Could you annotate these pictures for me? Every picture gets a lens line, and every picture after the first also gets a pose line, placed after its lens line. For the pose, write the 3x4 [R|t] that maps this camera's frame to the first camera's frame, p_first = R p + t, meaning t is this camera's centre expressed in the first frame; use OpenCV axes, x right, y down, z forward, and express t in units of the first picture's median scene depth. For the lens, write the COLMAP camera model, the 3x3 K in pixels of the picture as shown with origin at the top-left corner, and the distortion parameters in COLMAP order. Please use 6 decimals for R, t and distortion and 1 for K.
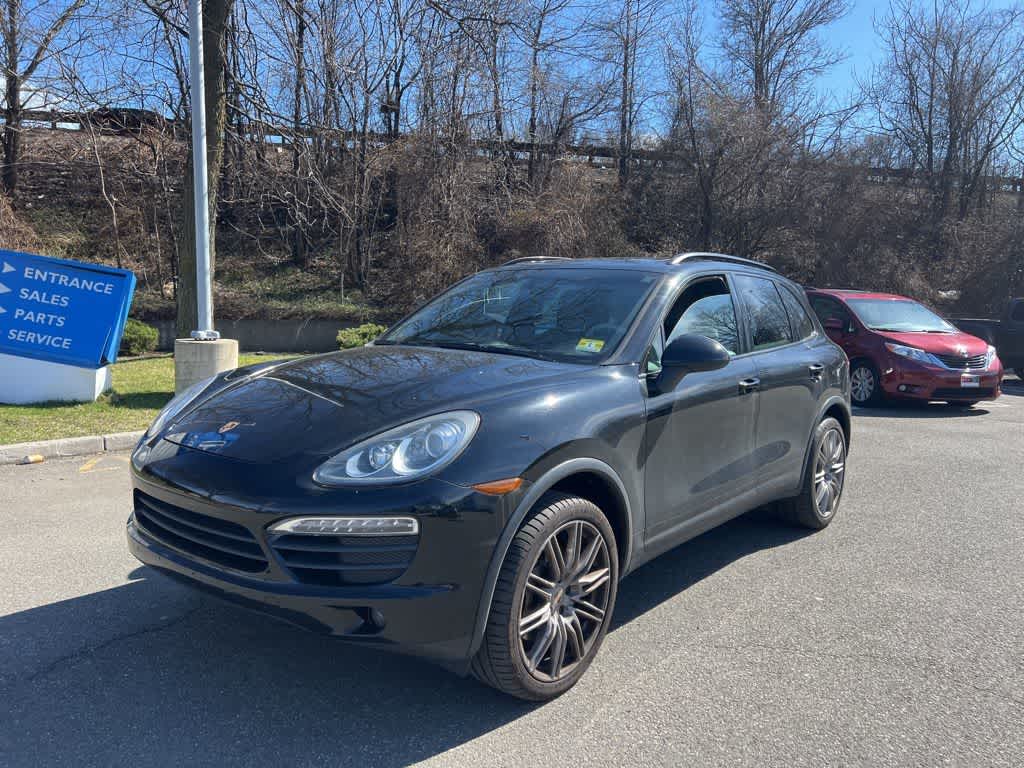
lens RADIAL K [[766.8, 0, 518.4], [0, 766.8, 399.4], [0, 0, 1]] dist [0.077834, -0.094673]
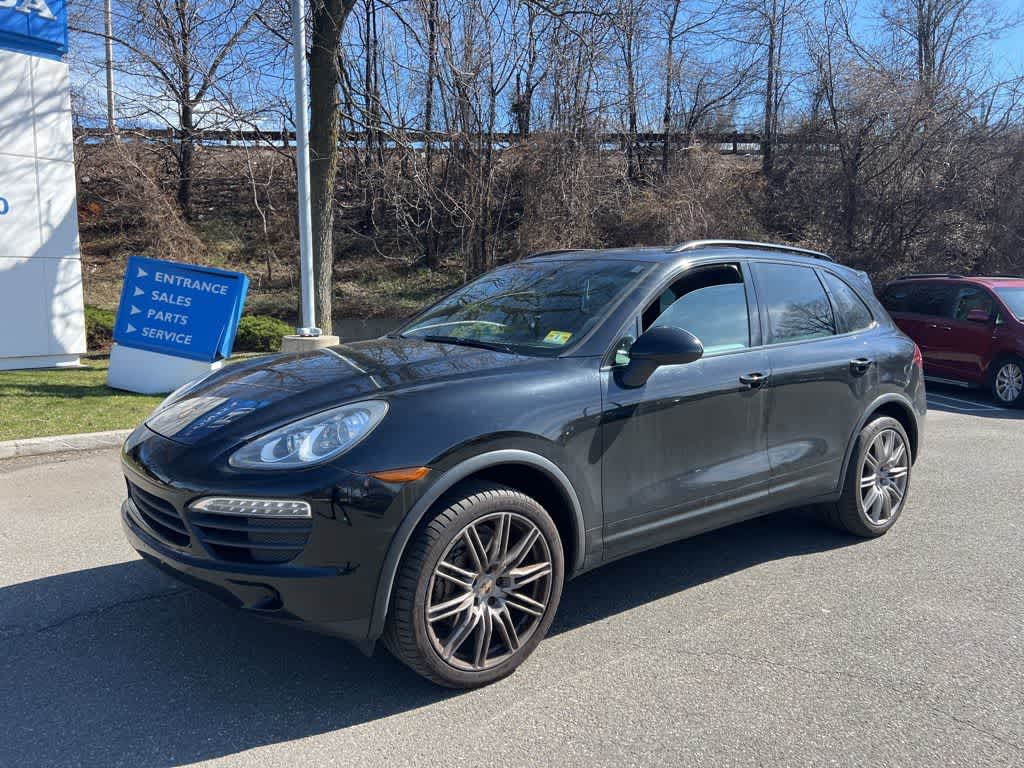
lens RADIAL K [[766.8, 0, 518.4], [0, 766.8, 399.4], [0, 0, 1]] dist [0.077834, -0.094673]
pose [[0.979050, 0.012051, -0.203263, 0.163482], [-0.011159, 0.999922, 0.005533, 0.002802], [0.203314, -0.003149, 0.979108, 0.014928]]
